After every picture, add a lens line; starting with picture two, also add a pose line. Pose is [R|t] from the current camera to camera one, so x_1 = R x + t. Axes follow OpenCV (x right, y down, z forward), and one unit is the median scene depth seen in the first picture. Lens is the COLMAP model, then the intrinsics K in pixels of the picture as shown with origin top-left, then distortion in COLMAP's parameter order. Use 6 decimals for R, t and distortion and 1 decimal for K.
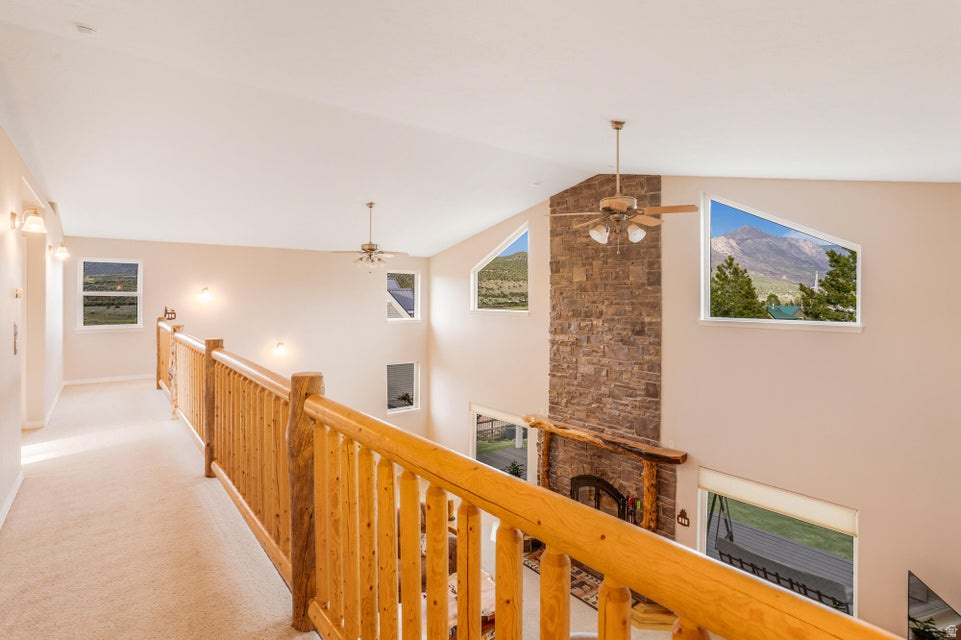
lens RADIAL K [[487.8, 0, 474.5], [0, 487.8, 294.3], [0, 0, 1]] dist [-0.052927, 0.015447]
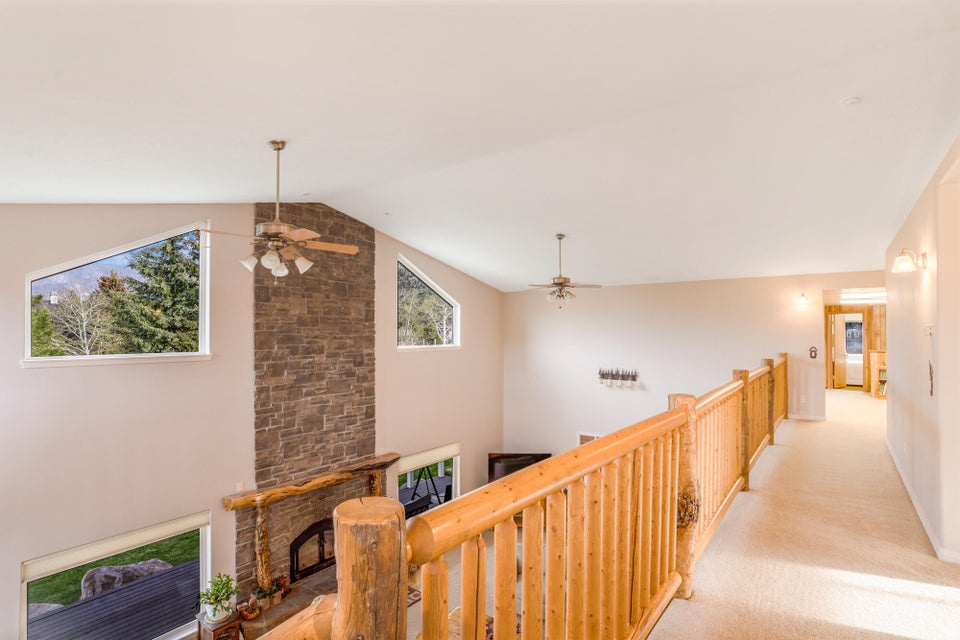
lens RADIAL K [[499.3, 0, 471.9], [0, 499.3, 328.7], [0, 0, 1]] dist [-0.026358, 0.000853]
pose [[-0.246537, -0.002695, 0.969130, -0.800699], [-0.007575, 0.999971, 0.000854, -0.003673], [-0.969104, -0.007131, -0.246550, 0.996697]]
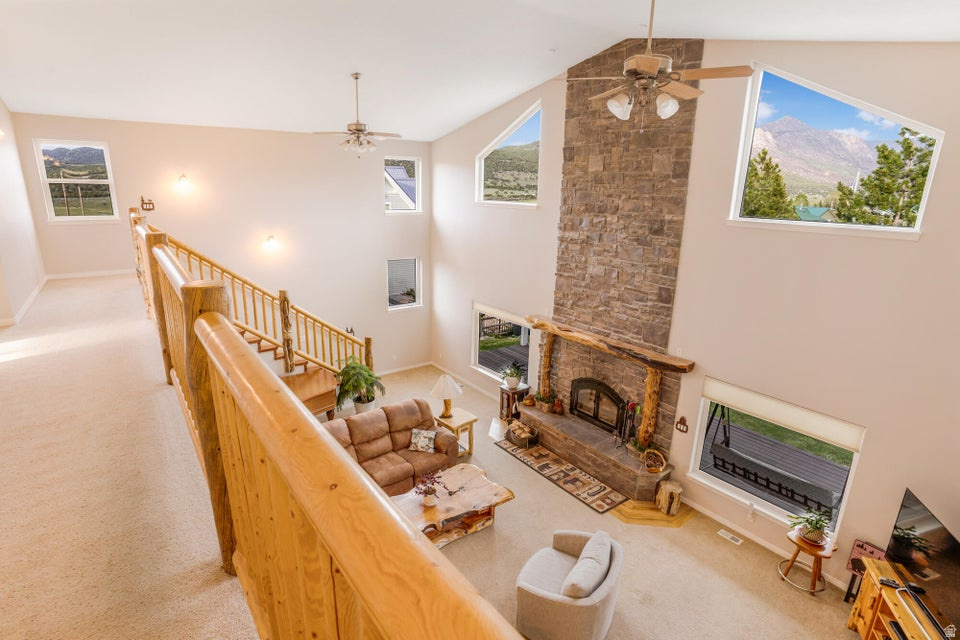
lens RADIAL K [[487.3, 0, 476.1], [0, 487.3, 319.4], [0, 0, 1]] dist [-0.052927, 0.015447]
pose [[0.999486, 0.022451, -0.022900, 0.027646], [-0.015601, 0.964264, 0.264485, 0.004010], [0.028019, -0.263992, 0.964118, 0.082817]]
